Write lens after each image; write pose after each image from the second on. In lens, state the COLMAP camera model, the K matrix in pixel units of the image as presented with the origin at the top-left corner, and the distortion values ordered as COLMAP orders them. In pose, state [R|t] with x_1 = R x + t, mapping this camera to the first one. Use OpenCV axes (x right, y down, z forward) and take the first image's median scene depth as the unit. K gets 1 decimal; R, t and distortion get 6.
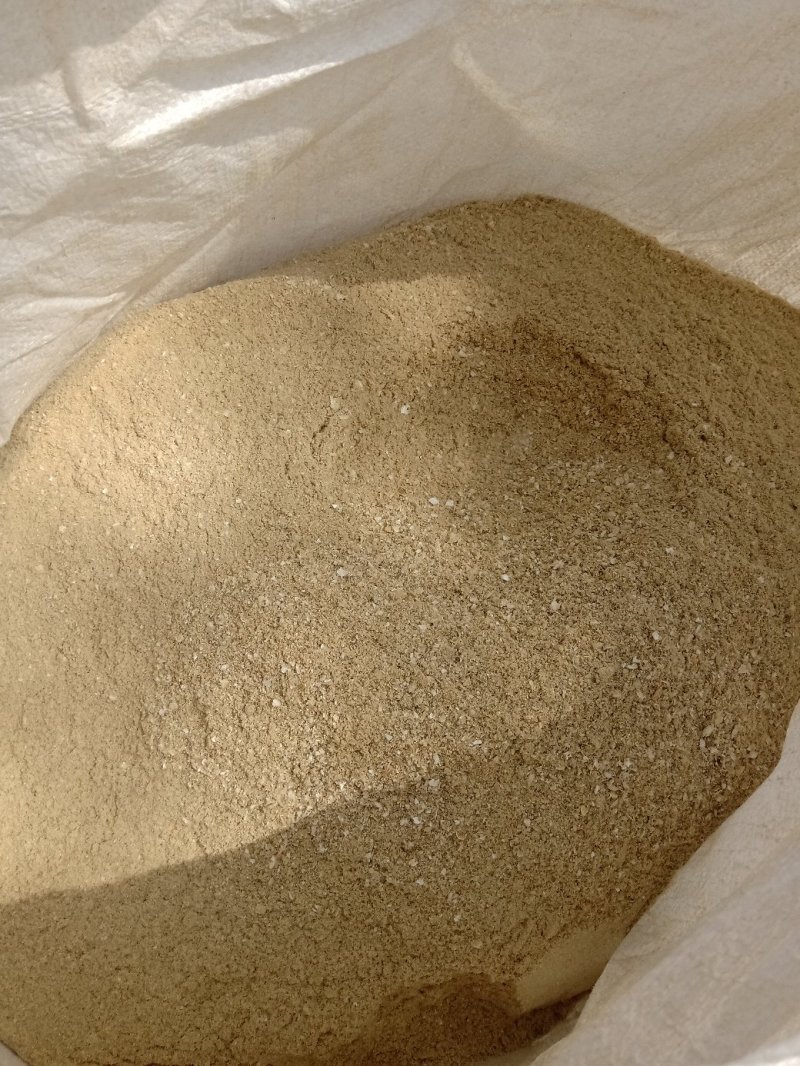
lens RADIAL K [[839.2, 0, 448.2], [0, 839.2, 528.3], [0, 0, 1]] dist [0.067353, 0.000787]
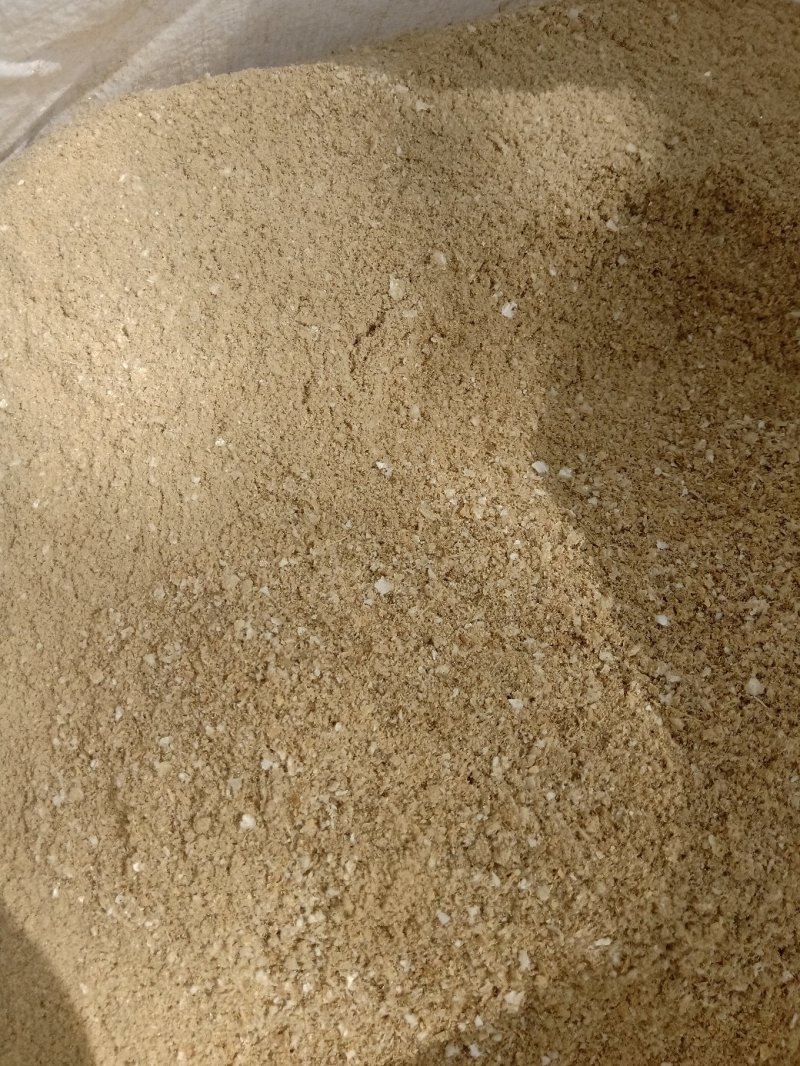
lens RADIAL K [[790.3, 0, 400.0], [0, 790.3, 533.0], [0, 0, 1]] dist [0.092495, -0.161065]
pose [[0.990985, 0.108057, -0.079198, -0.075213], [-0.098025, 0.987781, 0.121160, -0.050298], [0.091322, -0.112304, 0.989469, 0.462744]]
